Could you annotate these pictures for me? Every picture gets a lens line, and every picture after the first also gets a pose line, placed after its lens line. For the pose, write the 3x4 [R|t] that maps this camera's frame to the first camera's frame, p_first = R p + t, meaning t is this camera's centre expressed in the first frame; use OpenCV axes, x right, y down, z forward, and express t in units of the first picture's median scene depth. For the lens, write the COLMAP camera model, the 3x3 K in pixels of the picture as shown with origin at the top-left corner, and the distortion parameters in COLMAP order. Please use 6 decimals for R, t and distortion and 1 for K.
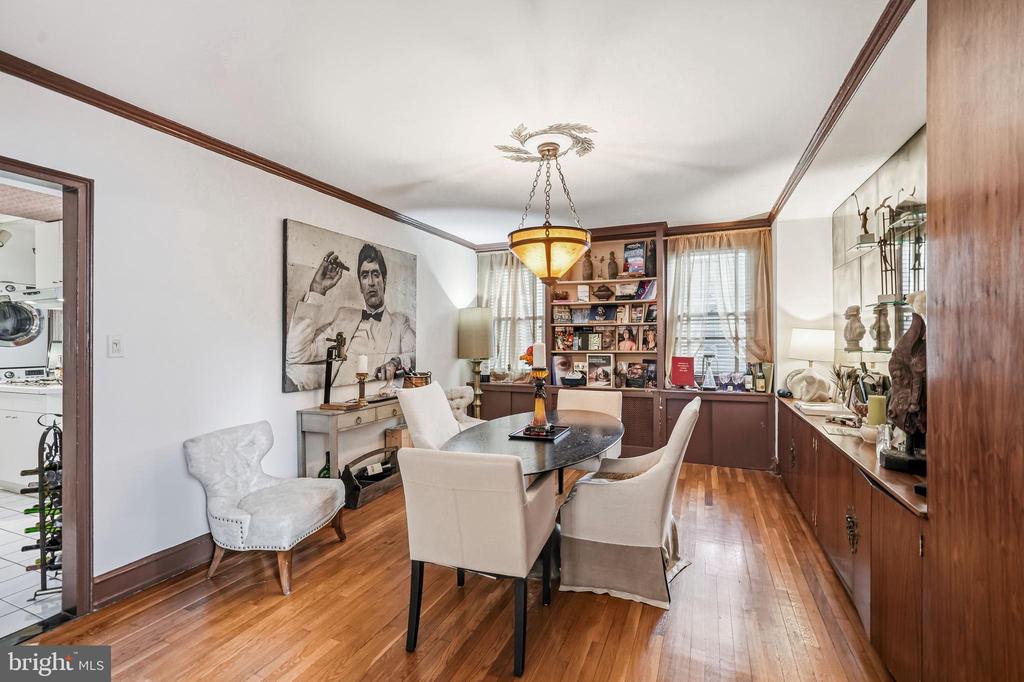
lens RADIAL K [[453.2, 0, 524.5], [0, 453.2, 335.9], [0, 0, 1]] dist [-0.010210, 0.002700]
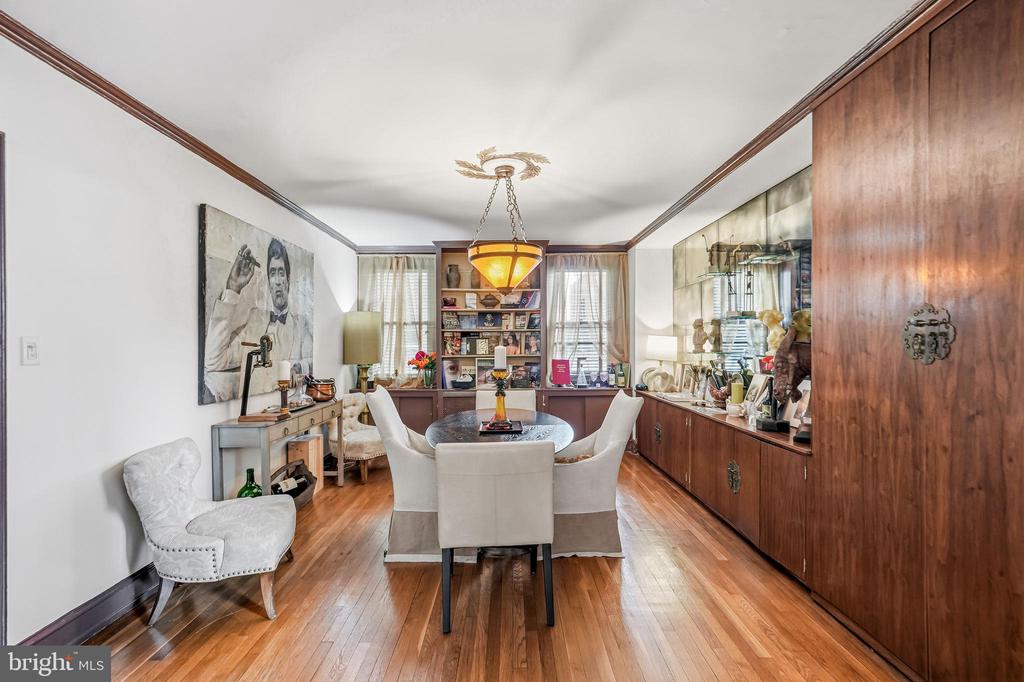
lens RADIAL K [[453.2, 0, 520.6], [0, 453.2, 345.2], [0, 0, 1]] dist [-0.010210, 0.002700]
pose [[0.921941, -0.000671, 0.387330, -0.269995], [-0.002026, 0.999976, 0.006556, 0.004262], [-0.387325, -0.006829, 0.921918, -0.029037]]
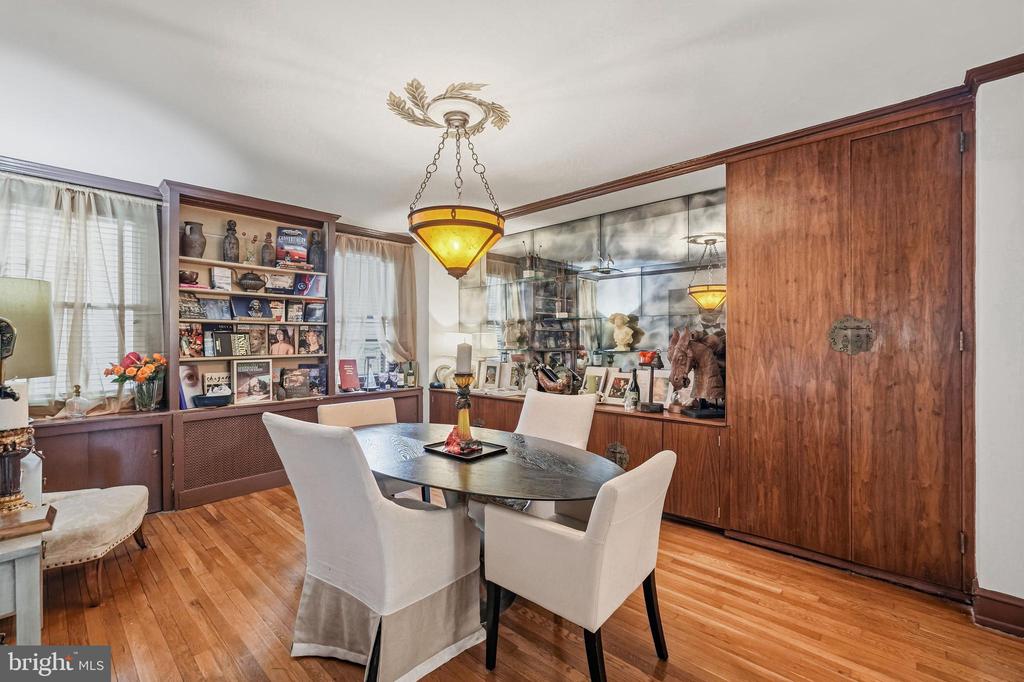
lens RADIAL K [[427.7, 0, 510.8], [0, 427.7, 341.6], [0, 0, 1]] dist [-0.007740, -0.000344]
pose [[0.374275, 0.000814, 0.927318, -0.526721], [-0.005561, 0.999984, 0.001367, 0.007150], [-0.927301, -0.005669, 0.374273, 0.476109]]
